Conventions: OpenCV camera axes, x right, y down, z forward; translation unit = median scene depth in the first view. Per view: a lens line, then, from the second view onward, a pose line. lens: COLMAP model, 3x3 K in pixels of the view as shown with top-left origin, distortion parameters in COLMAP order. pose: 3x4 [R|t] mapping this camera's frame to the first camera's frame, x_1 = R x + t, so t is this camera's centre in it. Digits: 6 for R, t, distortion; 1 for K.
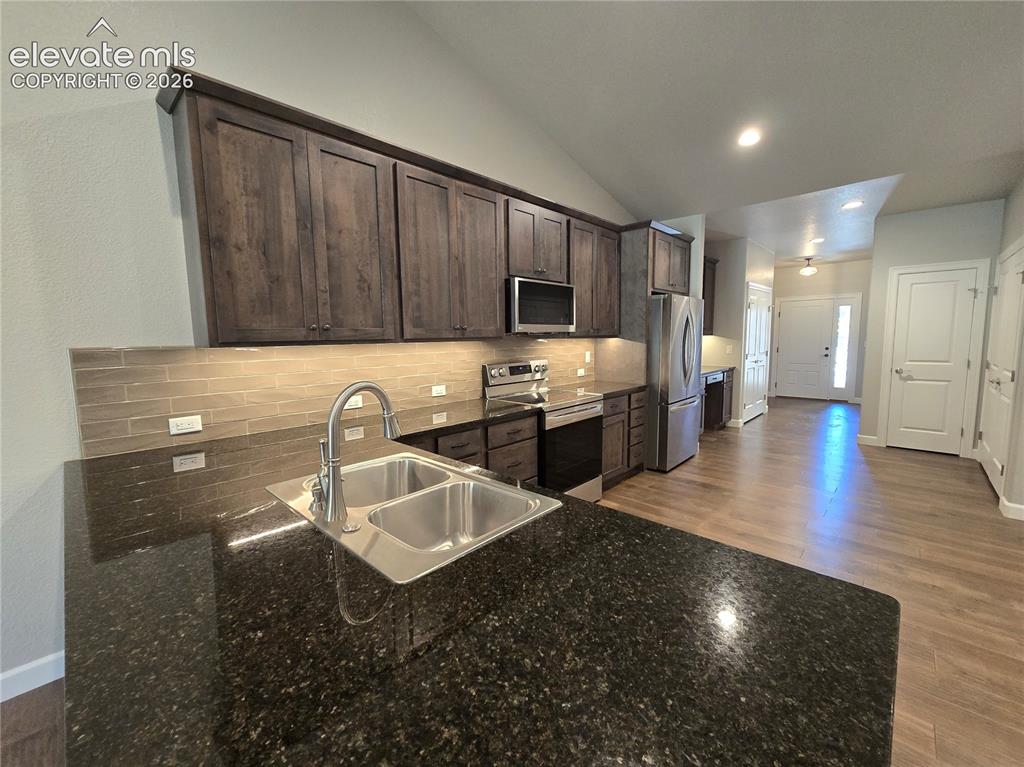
lens RADIAL K [[417.8, 0, 513.7], [0, 417.8, 377.7], [0, 0, 1]] dist [0.001364, 0.000255]
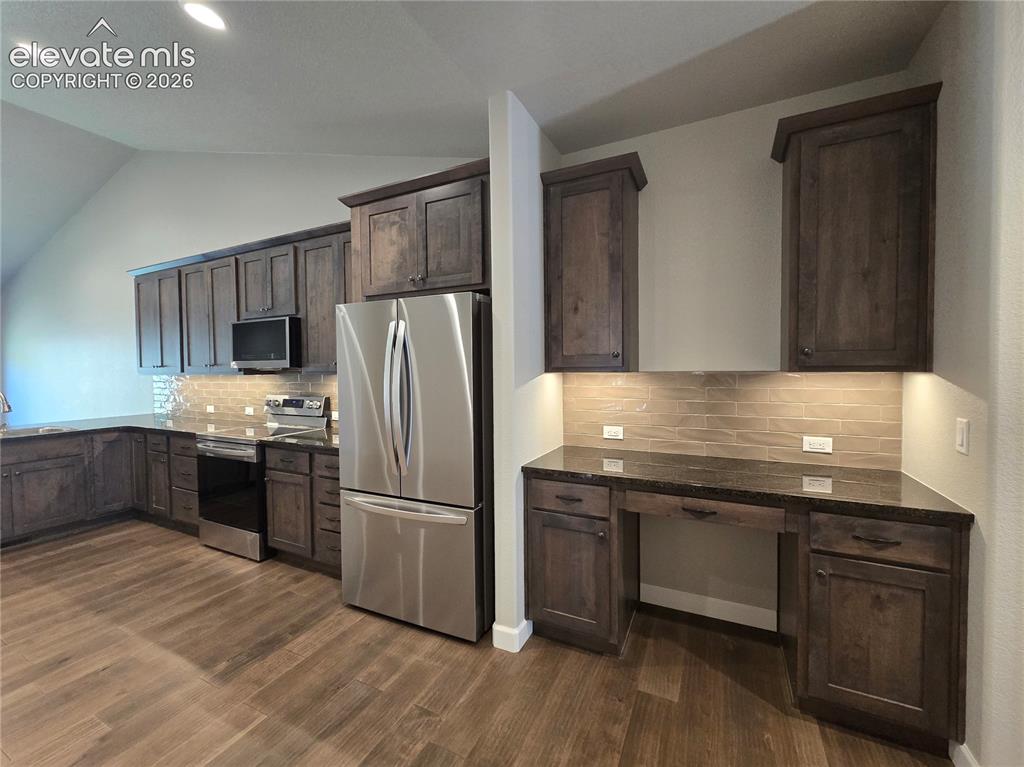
lens RADIAL K [[417.8, 0, 513.7], [0, 417.8, 377.7], [0, 0, 1]] dist [0.001364, 0.000255]
pose [[0.294444, 0.033046, -0.955097, 1.507541], [-0.087240, 0.996159, 0.007572, -0.178569], [0.951678, 0.081093, 0.296196, 1.562901]]
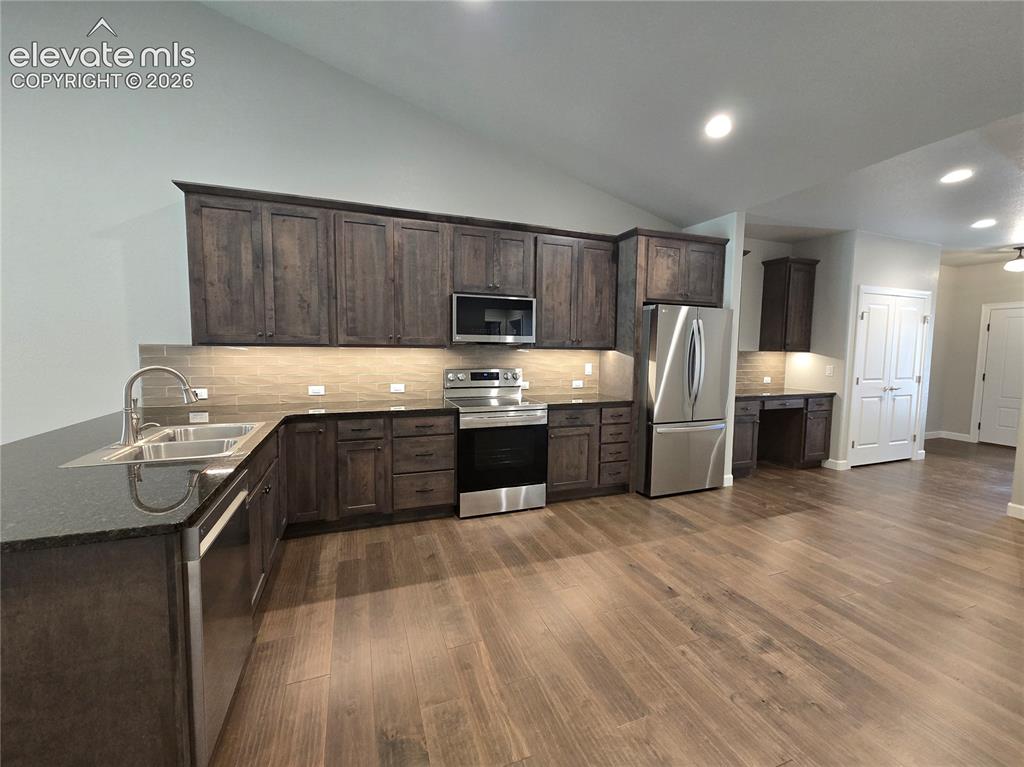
lens RADIAL K [[417.8, 0, 513.7], [0, 417.8, 377.7], [0, 0, 1]] dist [0.001364, 0.000255]
pose [[0.900192, 0.055209, -0.431979, 0.725144], [-0.067329, 0.997649, -0.012802, -0.007299], [0.430256, 0.040609, 0.901793, 0.050740]]
